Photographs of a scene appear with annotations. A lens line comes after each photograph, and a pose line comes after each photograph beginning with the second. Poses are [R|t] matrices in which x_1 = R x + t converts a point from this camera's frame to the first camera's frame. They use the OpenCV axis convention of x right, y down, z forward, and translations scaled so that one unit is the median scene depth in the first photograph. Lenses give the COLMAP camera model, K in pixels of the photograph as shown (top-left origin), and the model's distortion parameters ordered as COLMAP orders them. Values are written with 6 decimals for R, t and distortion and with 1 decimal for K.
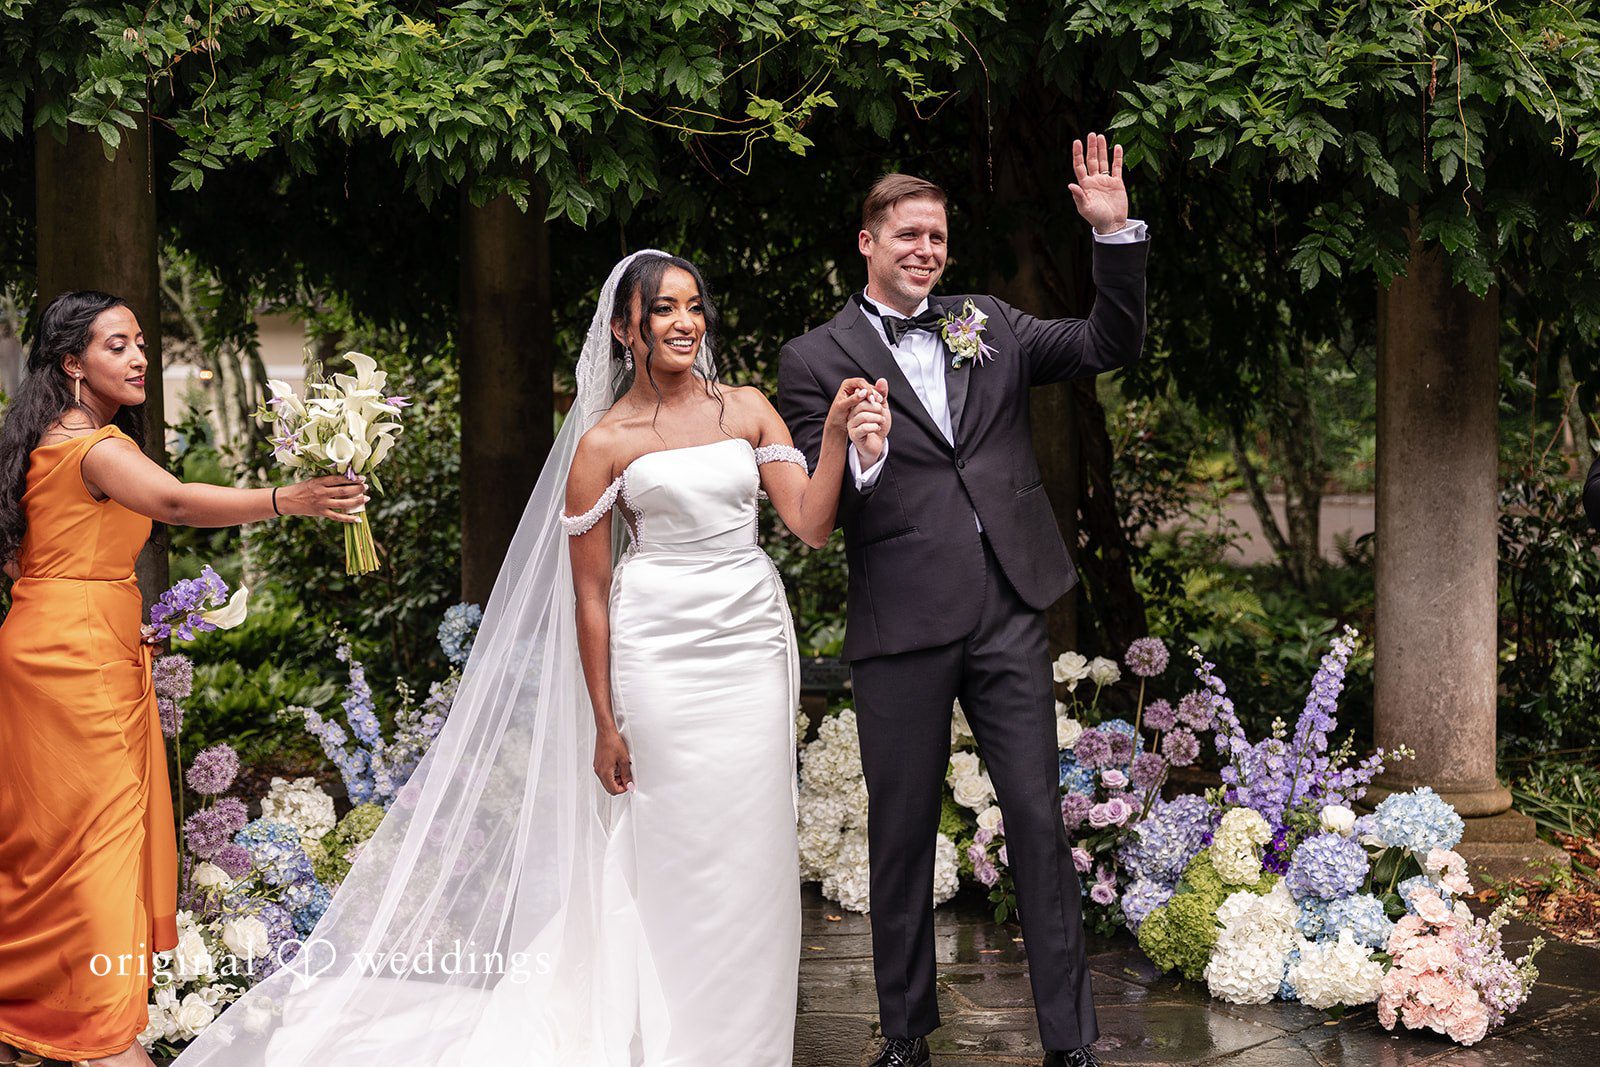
lens RADIAL K [[2443.3, 0, 783.2], [0, 2443.3, 481.0], [0, 0, 1]] dist [-0.005077, -0.072024]
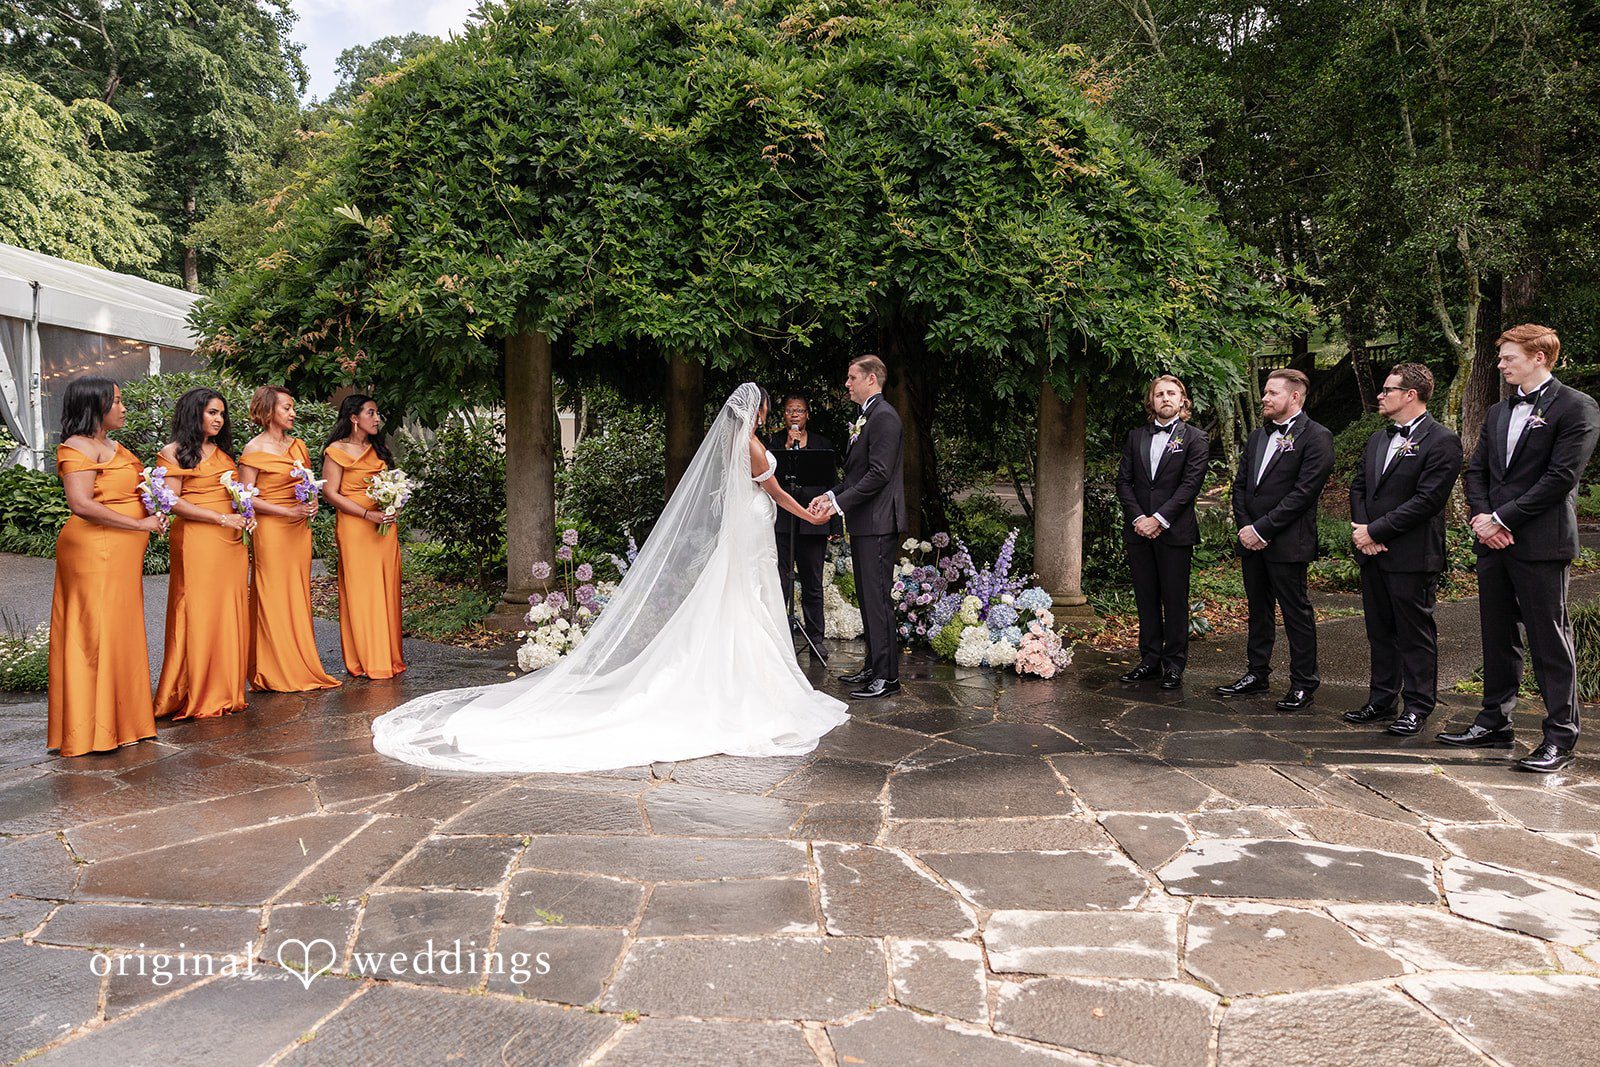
lens RADIAL K [[1578.7, 0, 833.4], [0, 1578.7, 533.6], [0, 0, 1]] dist [-0.100039, 0.150200]
pose [[0.999595, 0.015680, 0.023735, -0.002597], [-0.016471, 0.999304, 0.033484, 0.012727], [-0.023193, -0.033861, 0.999157, -0.684338]]
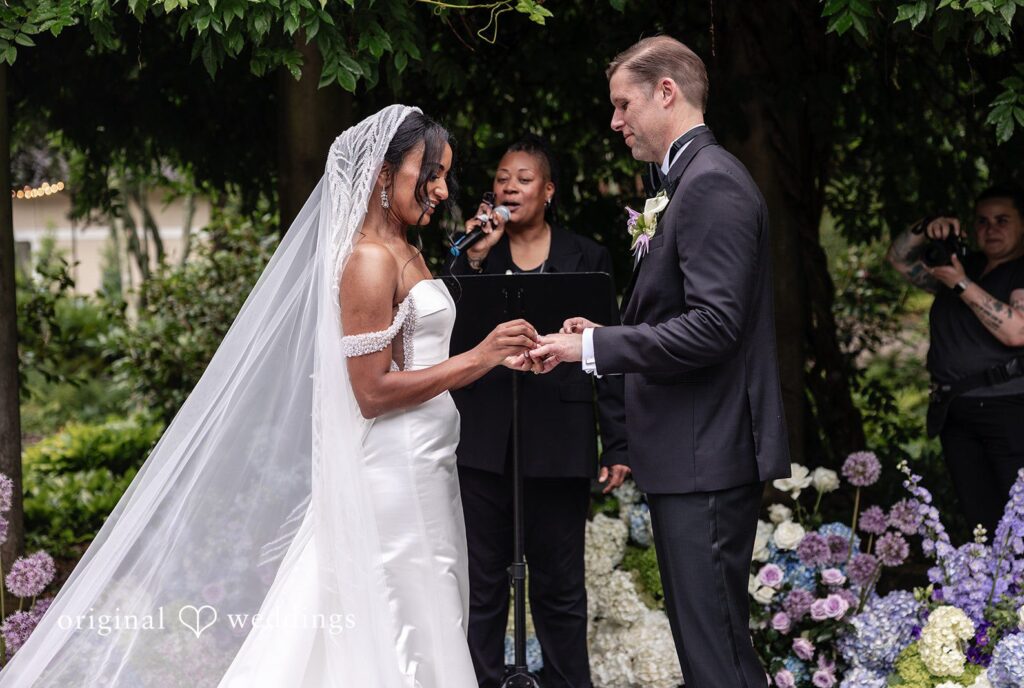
lens RADIAL K [[1782.0, 0, 512.3], [0, 1782.0, 314.0], [0, 0, 1]] dist [0.027283, -0.041357]
pose [[0.998385, -0.007952, -0.056255, 0.036075], [0.007922, 0.999968, -0.000750, -0.000670], [0.056259, 0.000303, 0.998416, 0.172352]]
